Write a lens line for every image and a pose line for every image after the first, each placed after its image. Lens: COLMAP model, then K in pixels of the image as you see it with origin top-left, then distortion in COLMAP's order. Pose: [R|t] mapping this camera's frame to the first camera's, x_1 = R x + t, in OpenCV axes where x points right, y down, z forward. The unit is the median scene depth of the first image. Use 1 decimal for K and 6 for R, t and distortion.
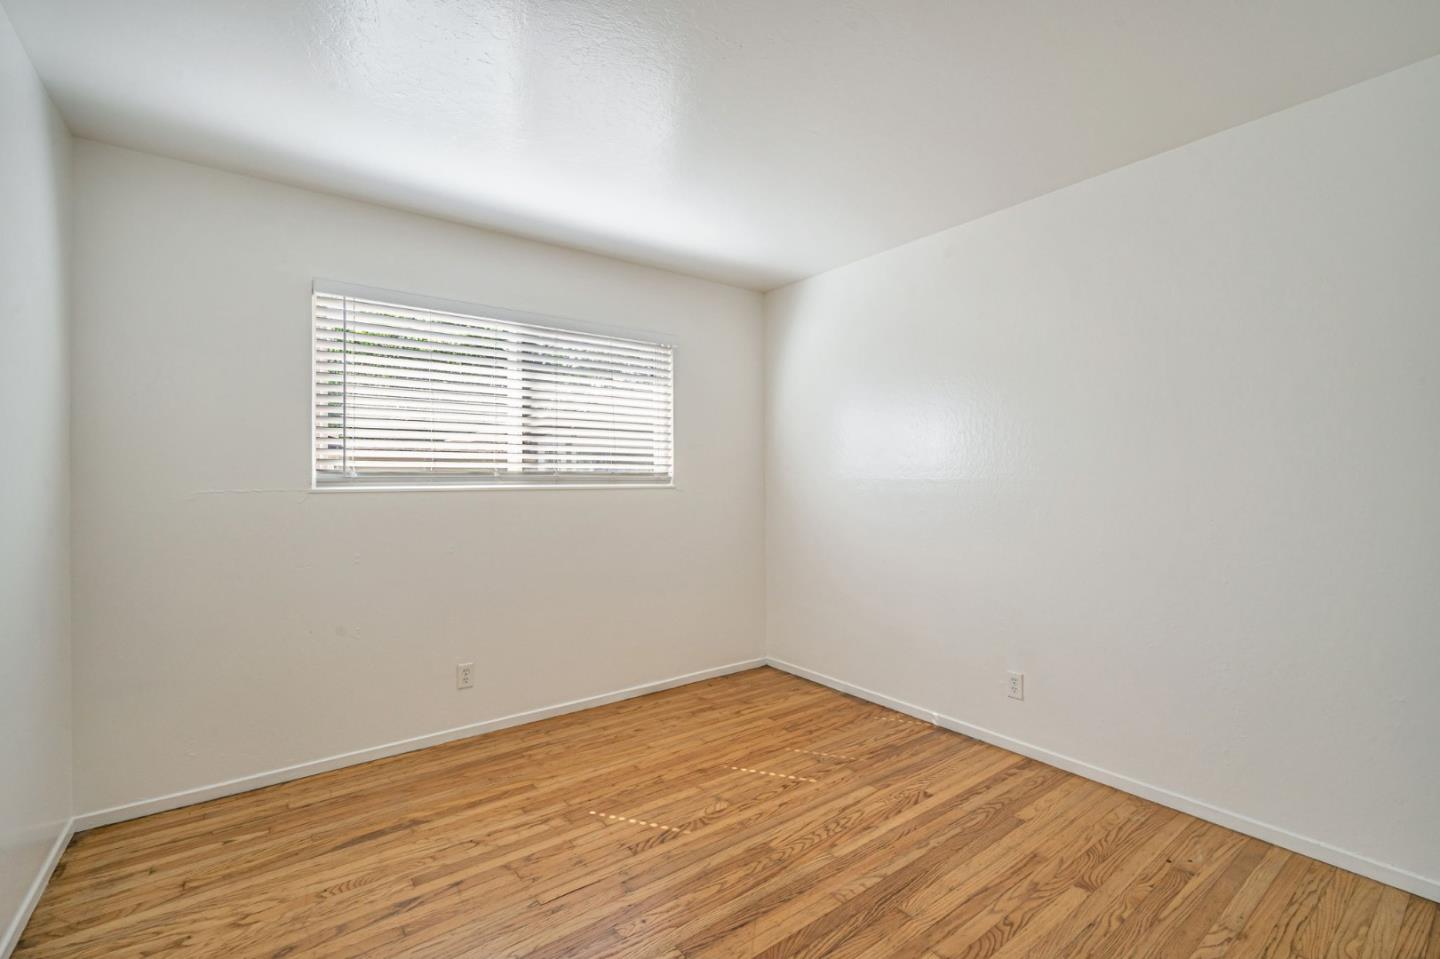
lens RADIAL K [[627.5, 0, 720.8], [0, 627.5, 481.3], [0, 0, 1]] dist [-0.011453, 0.002250]
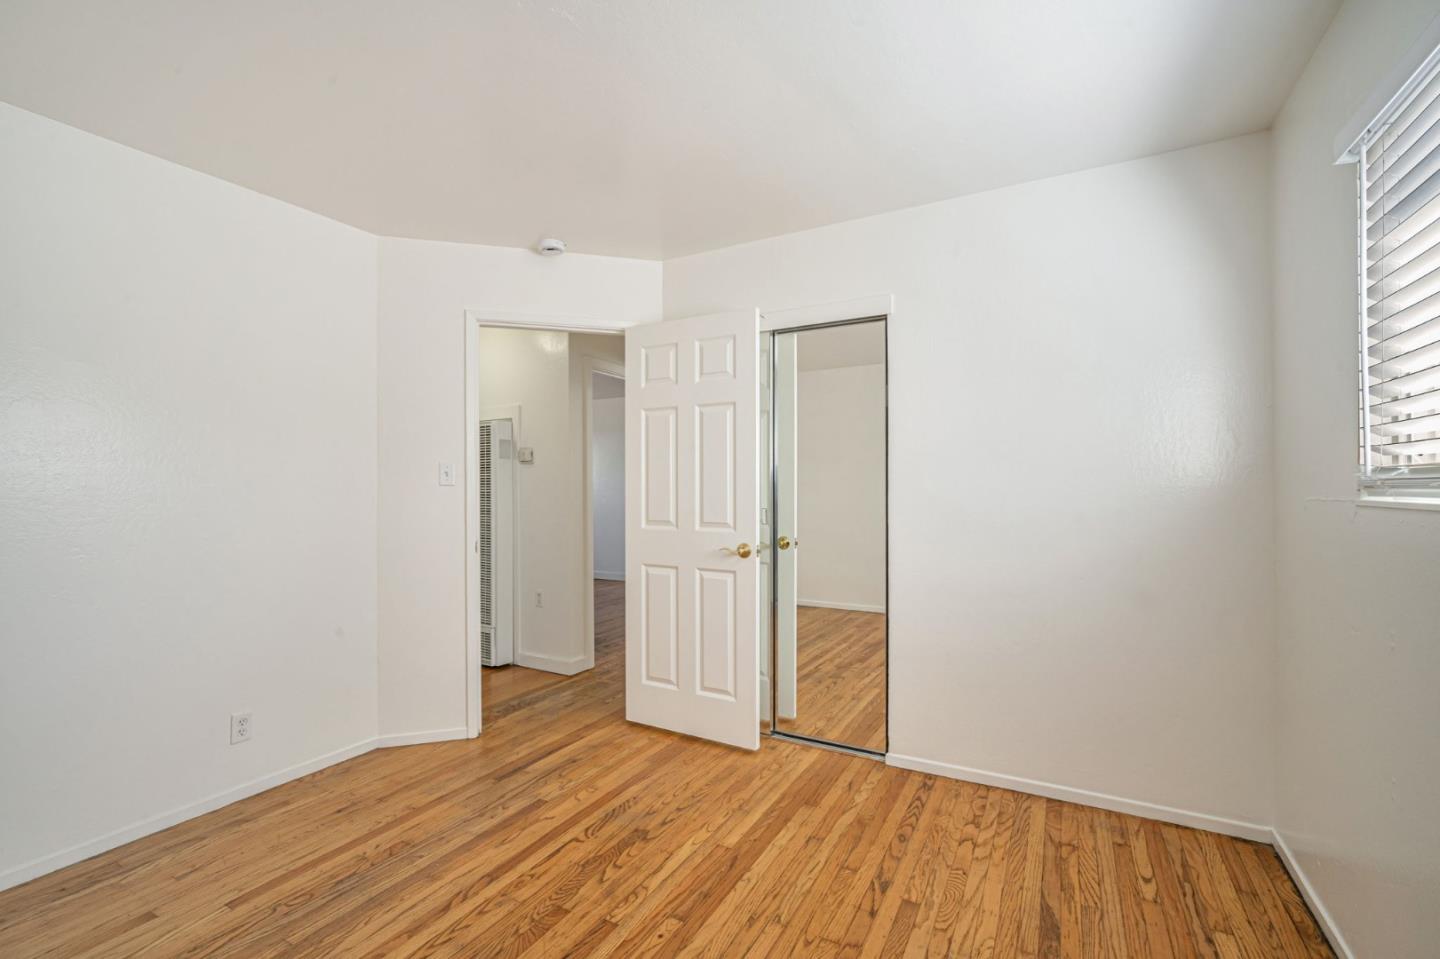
lens RADIAL K [[627.5, 0, 719.6], [0, 627.5, 480.3], [0, 0, 1]] dist [-0.011453, 0.002250]
pose [[-0.916769, 0.004277, -0.399395, 0.175887], [0.006171, 0.999975, -0.003454, -0.012217], [0.399370, -0.005631, -0.916772, 1.878649]]
